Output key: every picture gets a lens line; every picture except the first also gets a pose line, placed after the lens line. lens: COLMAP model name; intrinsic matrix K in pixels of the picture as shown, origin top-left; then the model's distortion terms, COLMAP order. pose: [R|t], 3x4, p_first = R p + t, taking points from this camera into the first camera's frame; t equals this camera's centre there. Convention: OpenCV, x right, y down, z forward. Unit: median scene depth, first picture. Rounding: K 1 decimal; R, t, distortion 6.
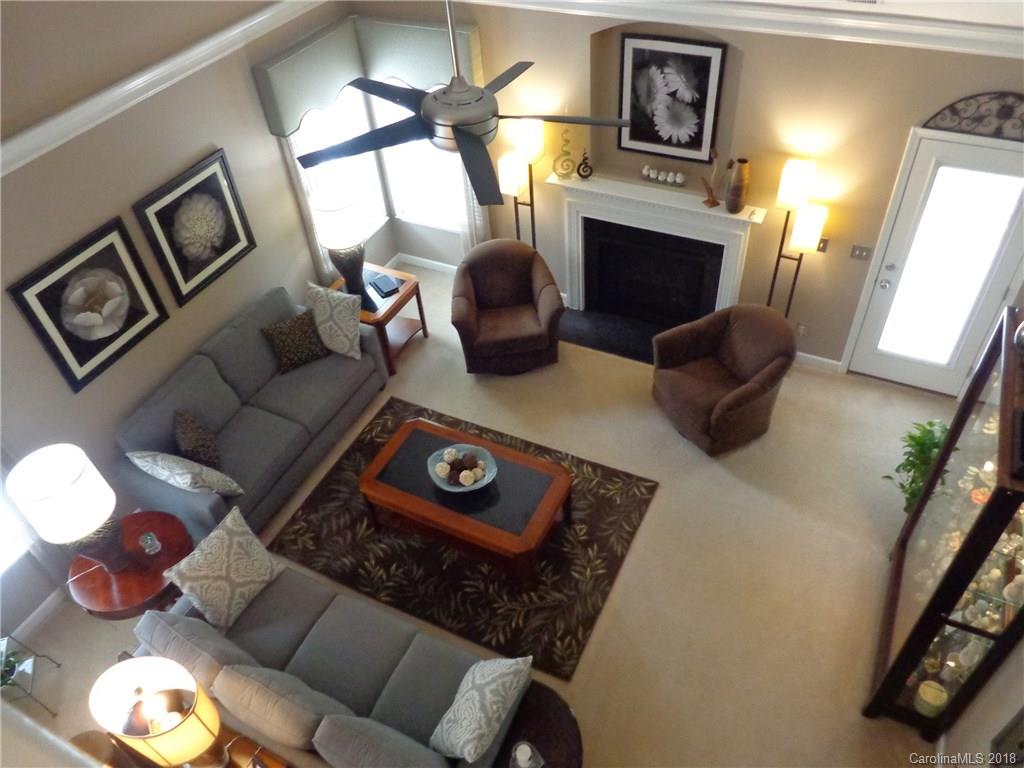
lens RADIAL K [[760.1, 0, 512.6], [0, 760.1, 384.1], [0, 0, 1]] dist [-0.008177, 0.000093]
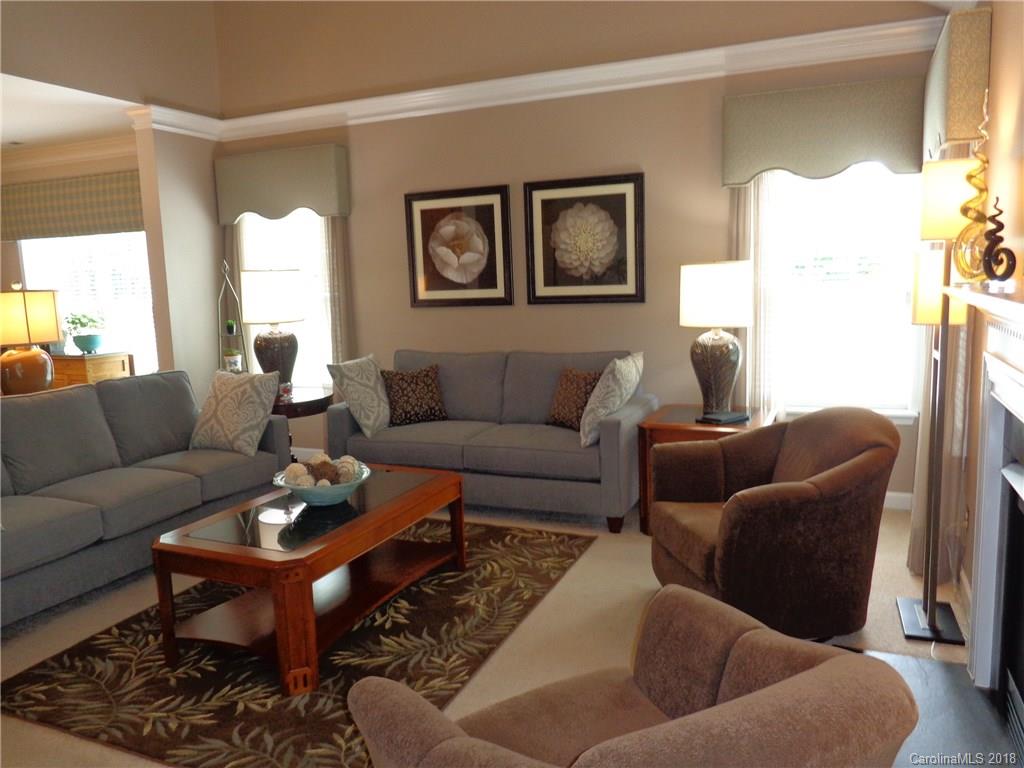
lens RADIAL K [[760.1, 0, 512.8], [0, 760.1, 376.3], [0, 0, 1]] dist [-0.008177, 0.000093]
pose [[0.060567, 0.195832, -0.978765, 0.534107], [-0.673551, 0.731686, 0.104716, -0.123822], [0.736655, 0.652906, 0.176219, 0.884335]]
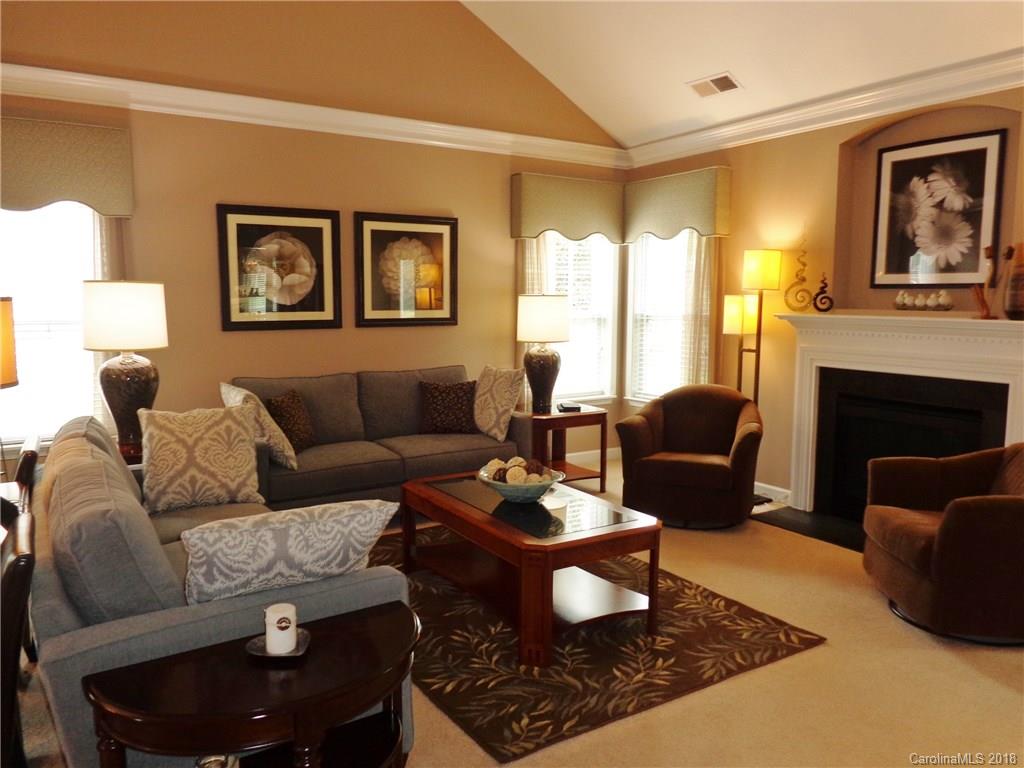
lens RADIAL K [[760.1, 0, 510.2], [0, 760.1, 382.8], [0, 0, 1]] dist [-0.008177, 0.000093]
pose [[0.854168, 0.128742, -0.503809, 0.262720], [-0.403518, 0.775203, -0.486039, 0.372744], [0.327980, 0.618455, 0.714103, 0.391324]]
